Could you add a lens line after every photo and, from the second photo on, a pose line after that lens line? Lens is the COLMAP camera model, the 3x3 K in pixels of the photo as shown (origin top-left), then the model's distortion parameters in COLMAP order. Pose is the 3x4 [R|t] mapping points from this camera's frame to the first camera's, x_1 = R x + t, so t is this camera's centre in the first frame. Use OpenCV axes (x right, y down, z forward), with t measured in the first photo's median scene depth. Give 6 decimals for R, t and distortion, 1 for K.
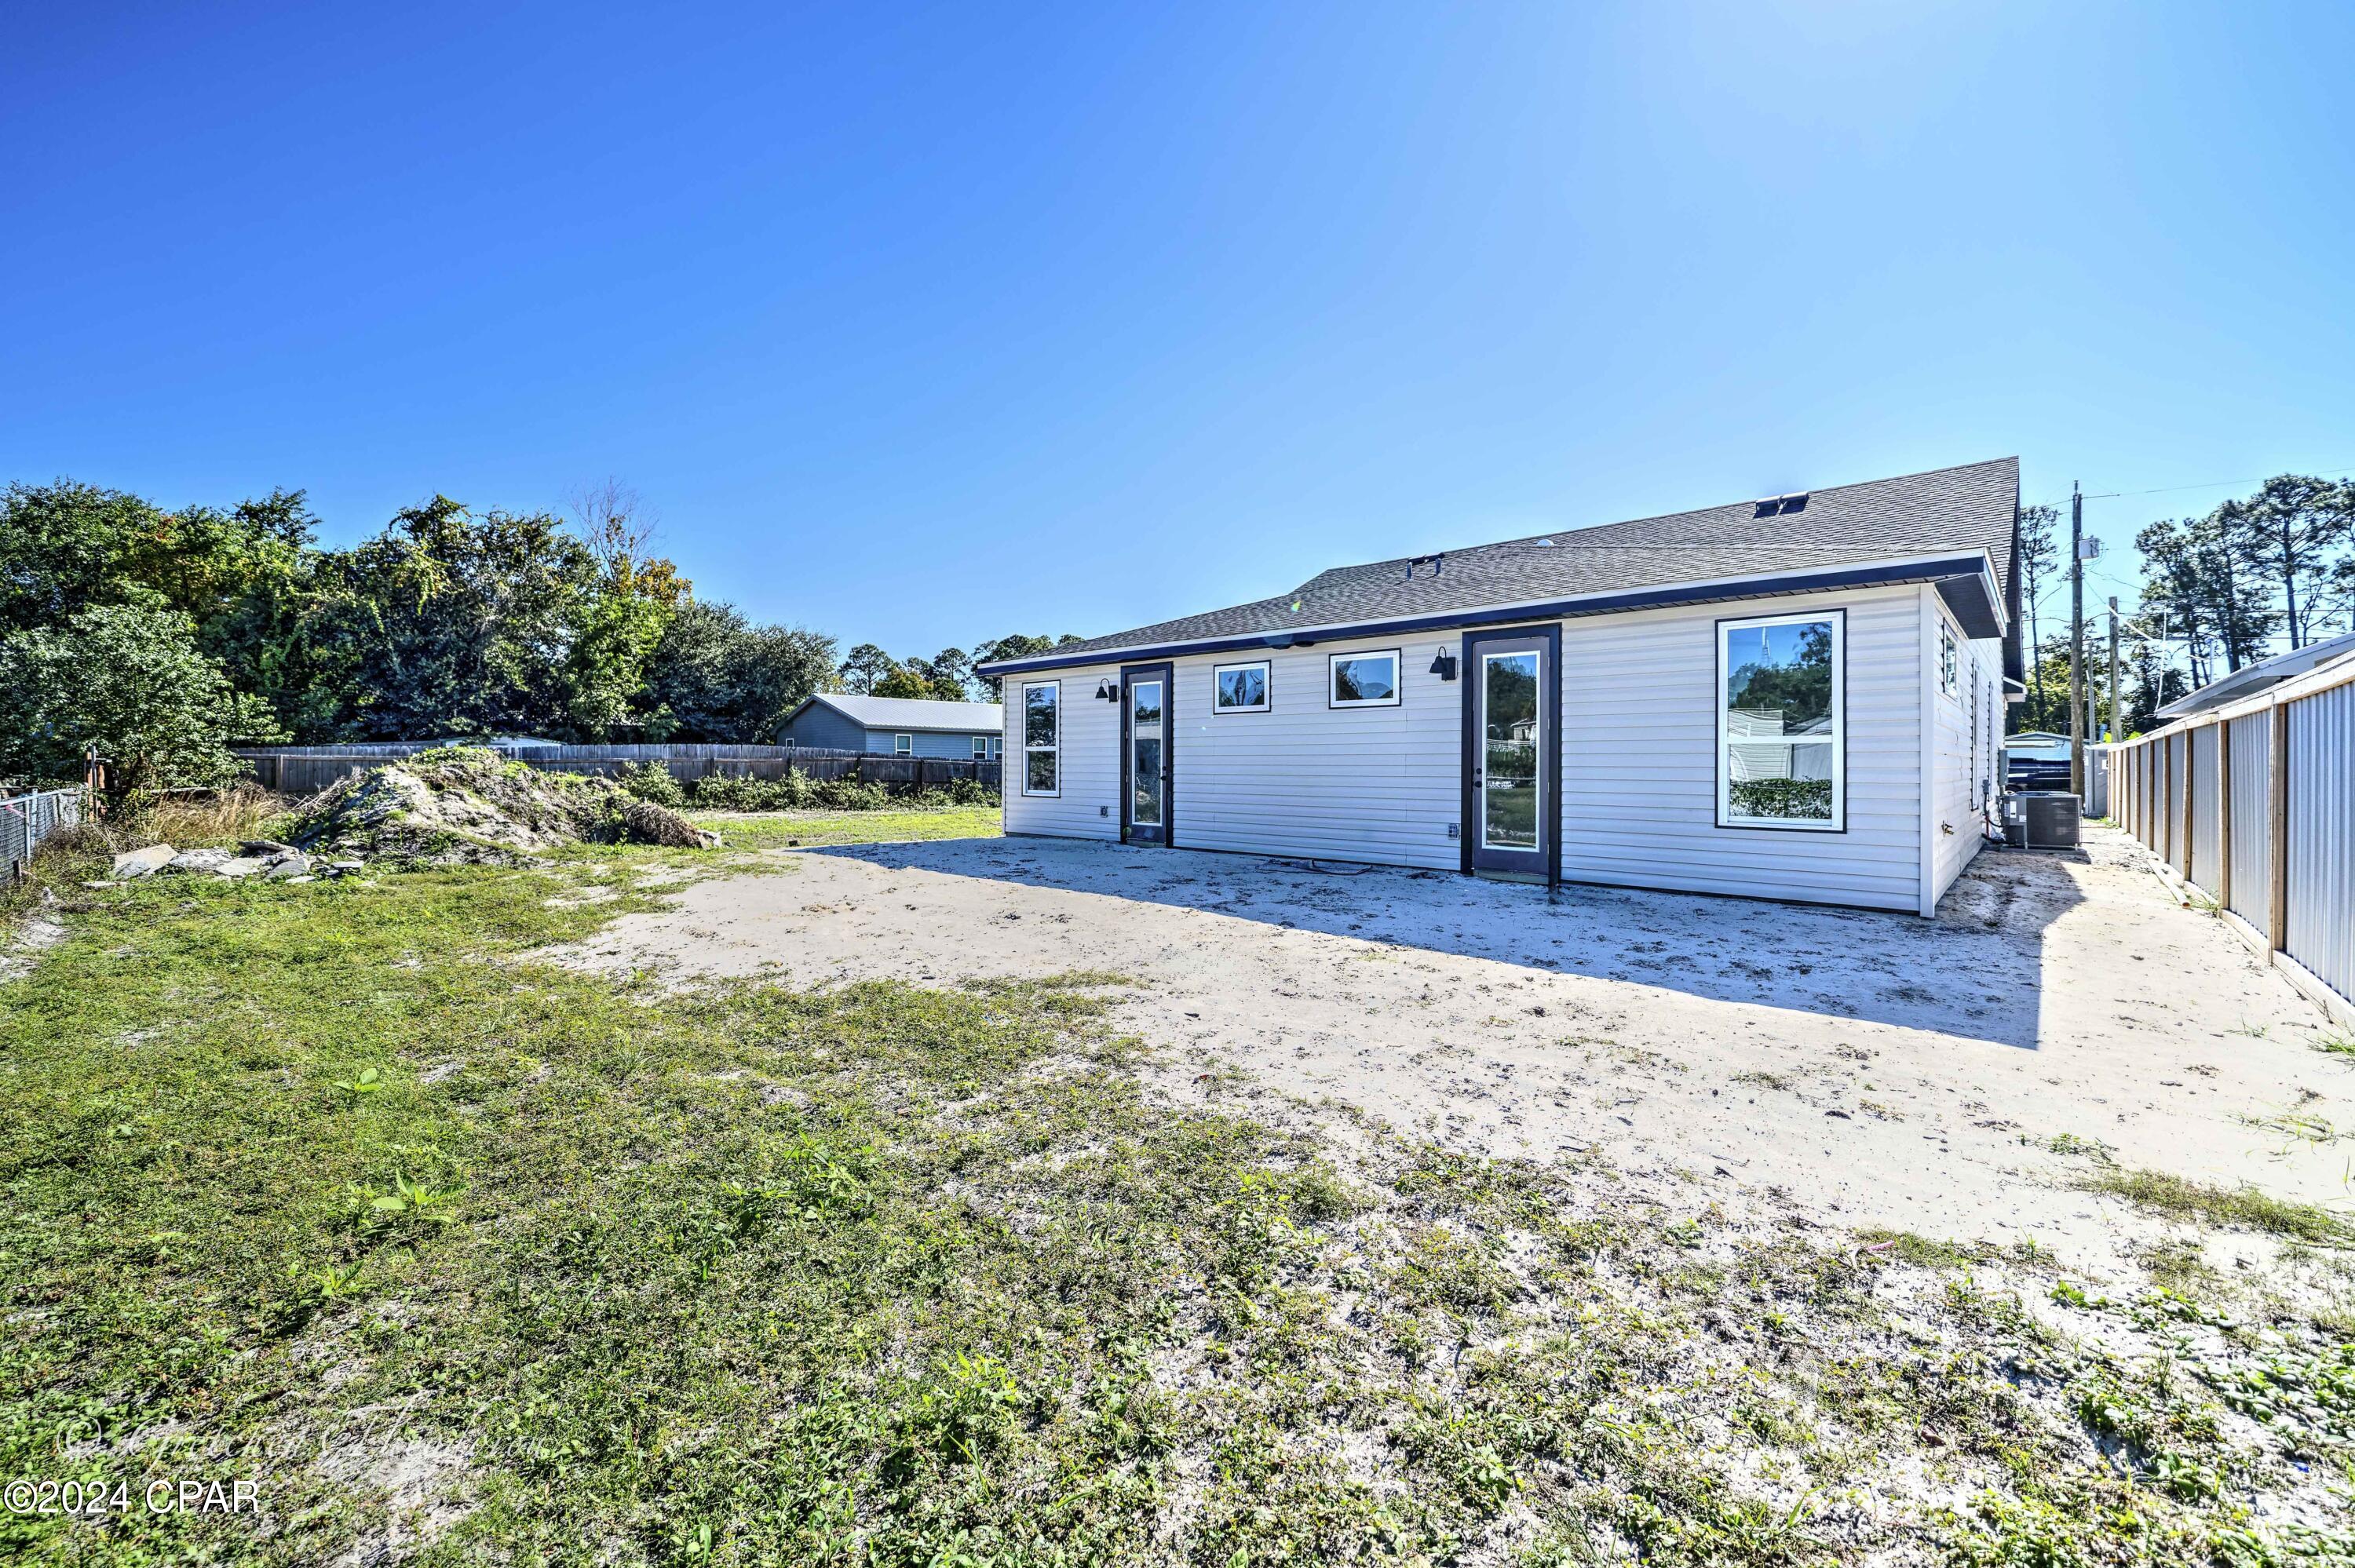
lens RADIAL K [[682.1, 0, 1179.6], [0, 682.1, 774.7], [0, 0, 1]] dist [-0.000961, -0.000015]
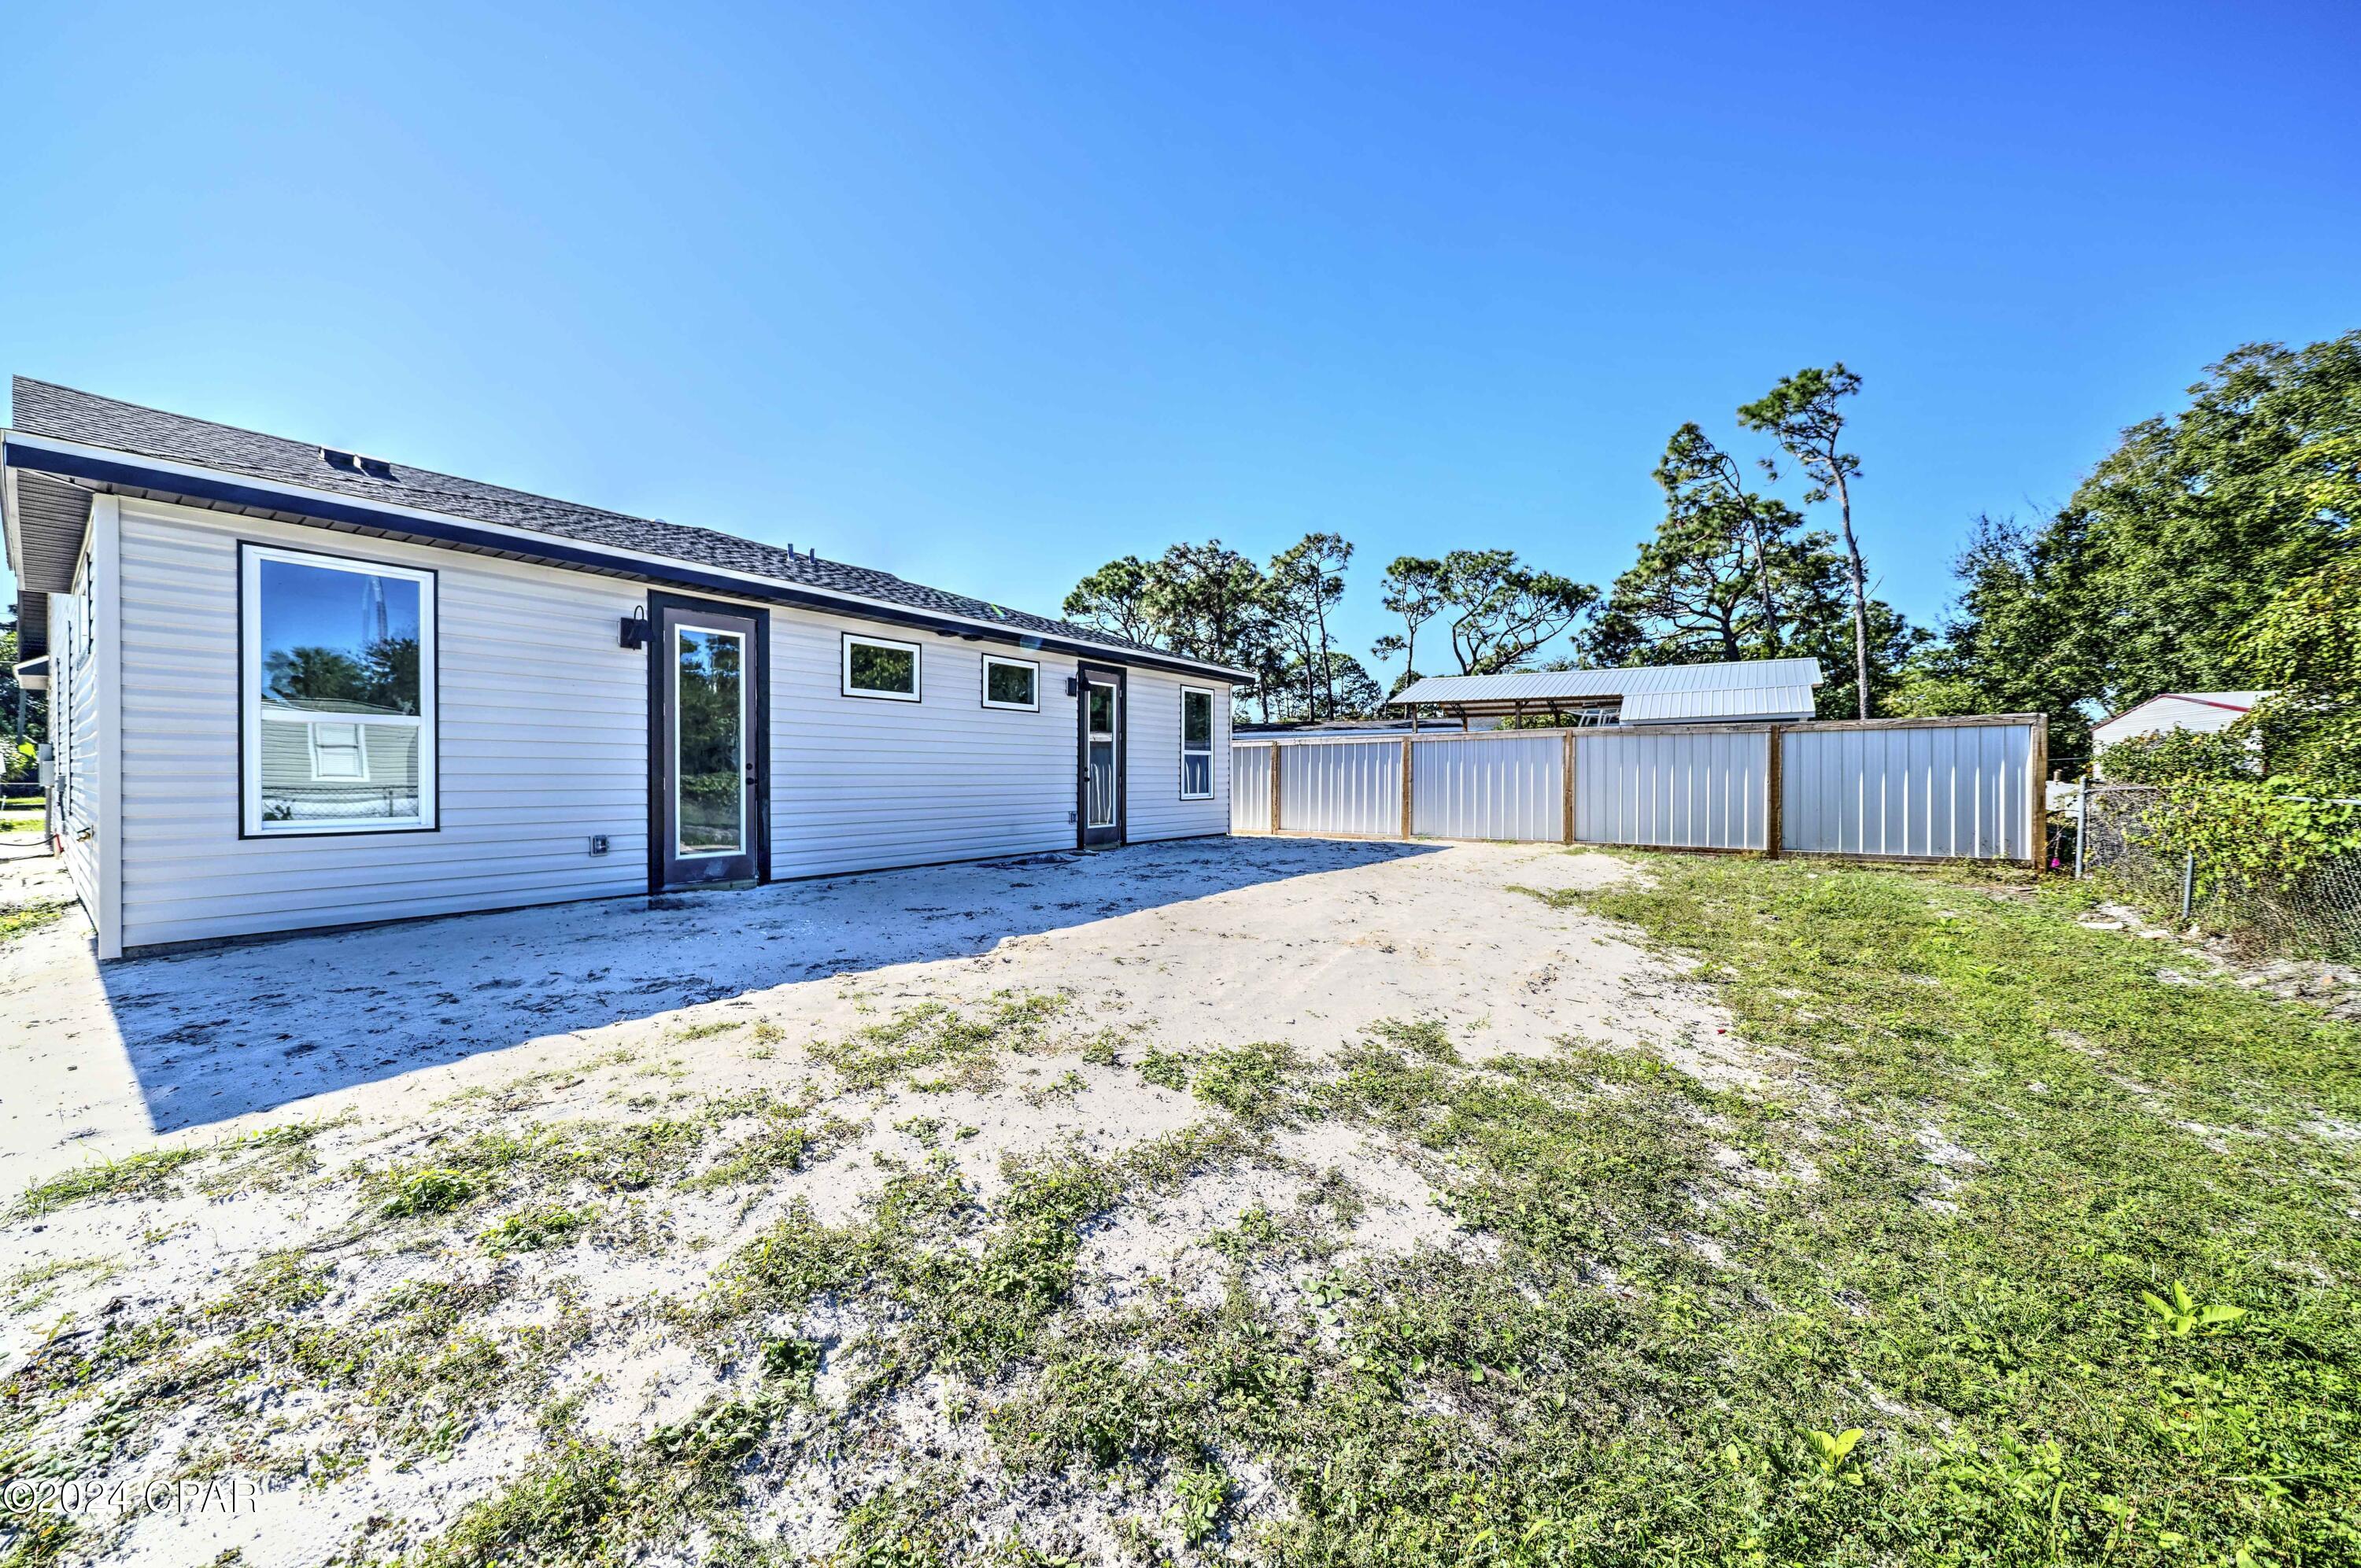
lens RADIAL K [[828.3, 0, 1181.3], [0, 828.3, 773.1], [0, 0, 1]] dist [0.000432, 0.000014]
pose [[0.022330, -0.011785, 0.999681, -0.830468], [-0.000578, 0.999930, 0.011801, -0.012204], [-0.999750, -0.000842, 0.022322, 0.572524]]
